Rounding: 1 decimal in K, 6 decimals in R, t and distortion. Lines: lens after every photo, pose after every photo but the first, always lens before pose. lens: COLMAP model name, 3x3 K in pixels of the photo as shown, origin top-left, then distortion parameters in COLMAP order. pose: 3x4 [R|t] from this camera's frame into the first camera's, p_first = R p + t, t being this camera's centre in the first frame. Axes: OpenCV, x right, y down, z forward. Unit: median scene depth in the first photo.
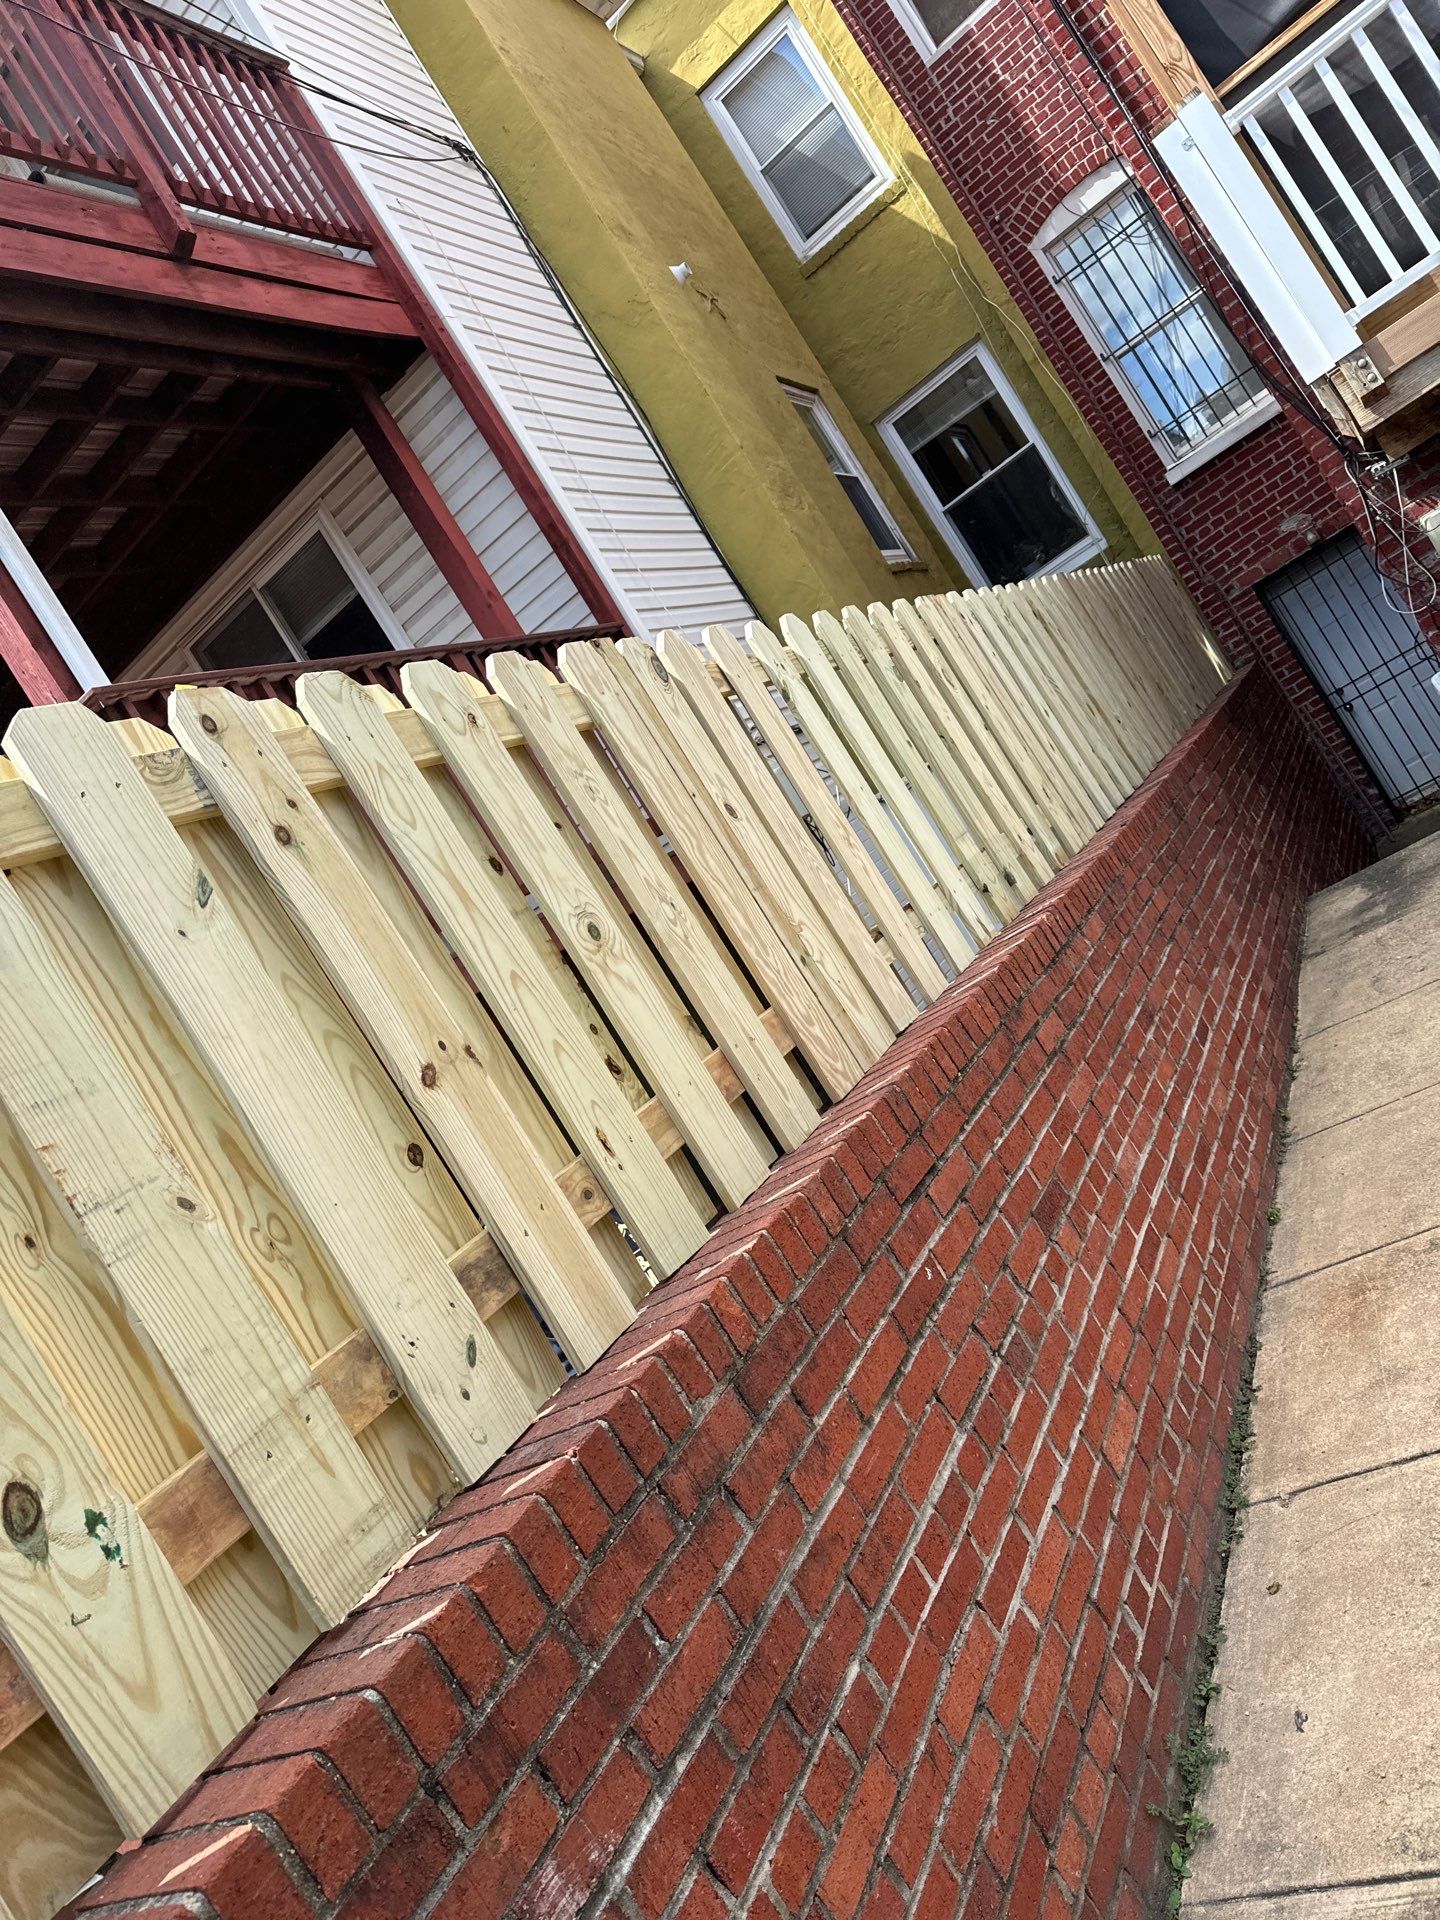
lens RADIAL K [[1378.8, 0, 707.6], [0, 1378.8, 947.6], [0, 0, 1]] dist [-0.002199, -0.018411]
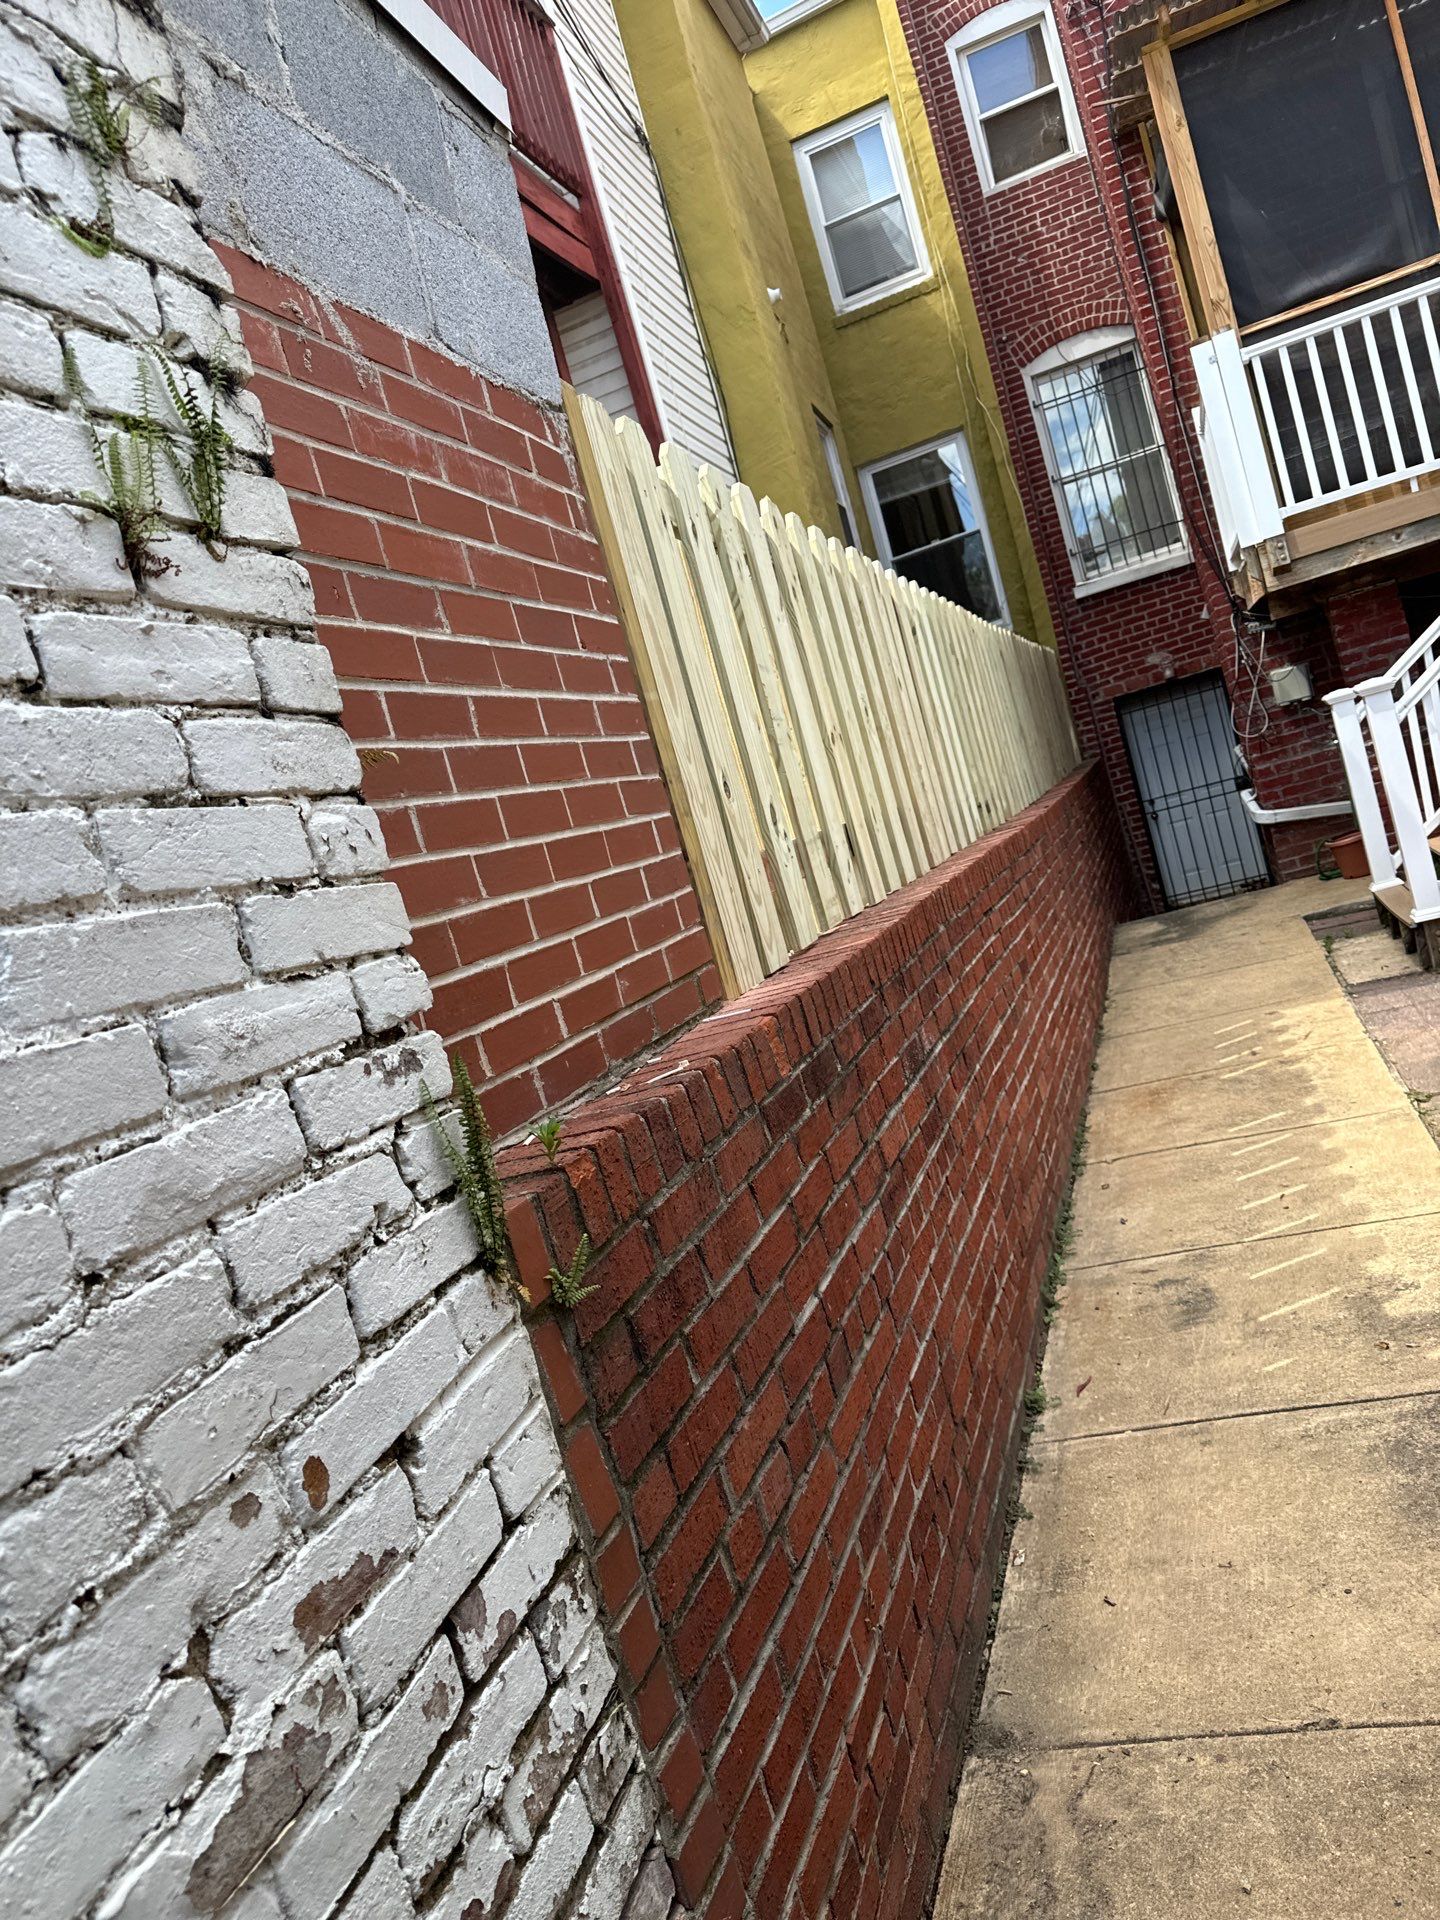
lens RADIAL K [[1378.8, 0, 728.4], [0, 1378.8, 964.1], [0, 0, 1]] dist [-0.002199, -0.018411]
pose [[0.944208, 0.263467, 0.197625, -0.111338], [-0.264735, 0.964104, -0.020463, 0.084370], [-0.195922, -0.032997, 0.980064, -0.149098]]
